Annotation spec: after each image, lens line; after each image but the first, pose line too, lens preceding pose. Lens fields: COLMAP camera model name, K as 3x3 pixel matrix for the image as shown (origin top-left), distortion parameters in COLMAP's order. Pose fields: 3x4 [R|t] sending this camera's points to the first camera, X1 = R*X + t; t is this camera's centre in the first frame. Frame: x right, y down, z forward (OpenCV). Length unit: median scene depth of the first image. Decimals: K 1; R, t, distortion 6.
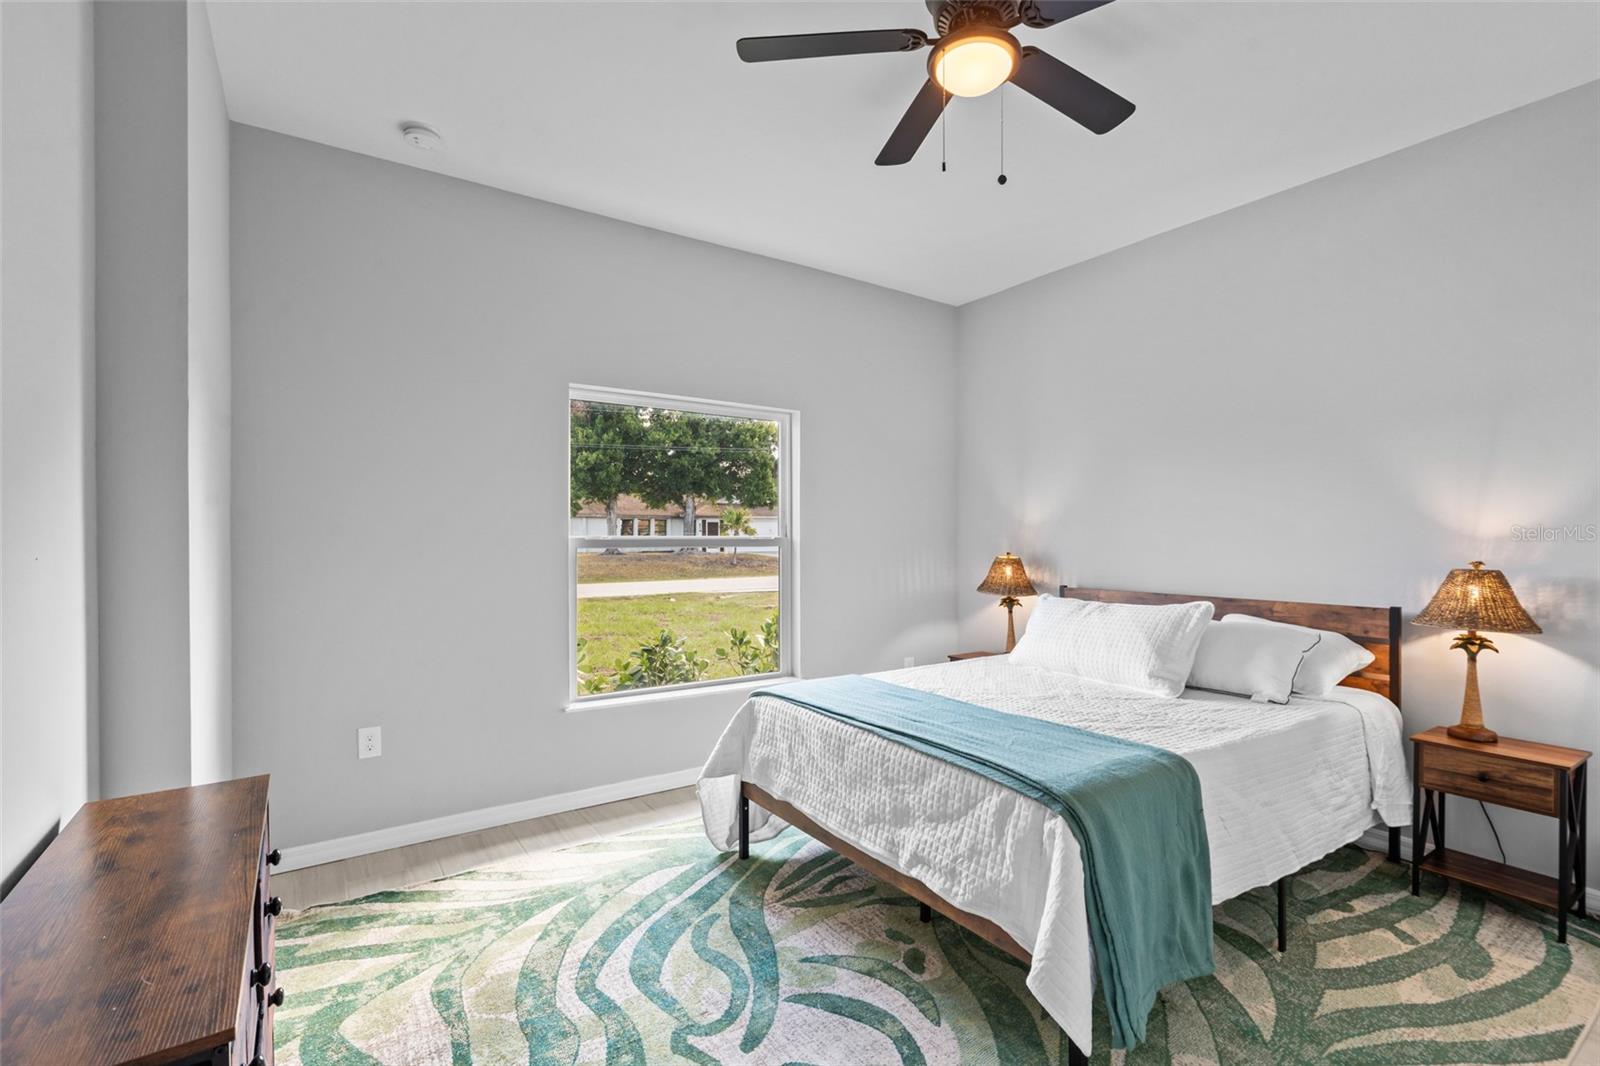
lens RADIAL K [[718.1, 0, 816.9], [0, 718.1, 523.2], [0, 0, 1]] dist [-0.008524, 0.003458]
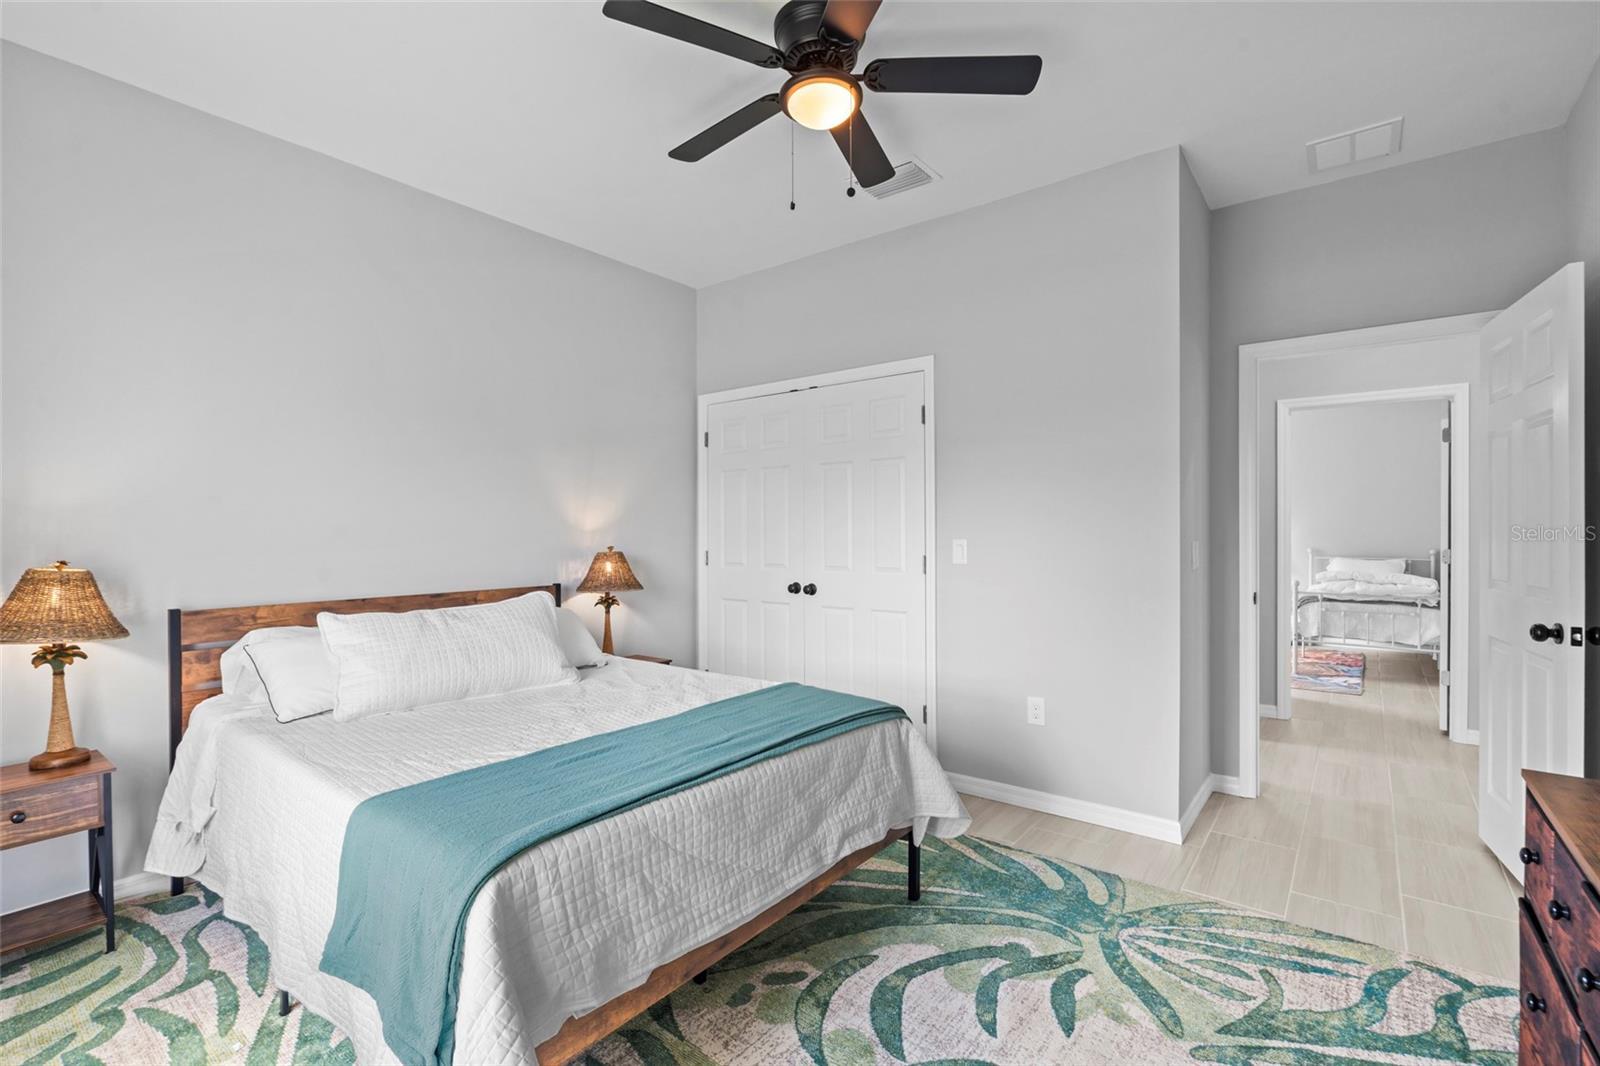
lens RADIAL K [[718.1, 0, 798.4], [0, 718.1, 540.6], [0, 0, 1]] dist [-0.008524, 0.003458]
pose [[-0.285528, -0.008874, 0.958329, -0.736841], [-0.009905, 0.999931, 0.006308, 0.033839], [-0.958319, -0.007691, -0.285597, 1.222715]]
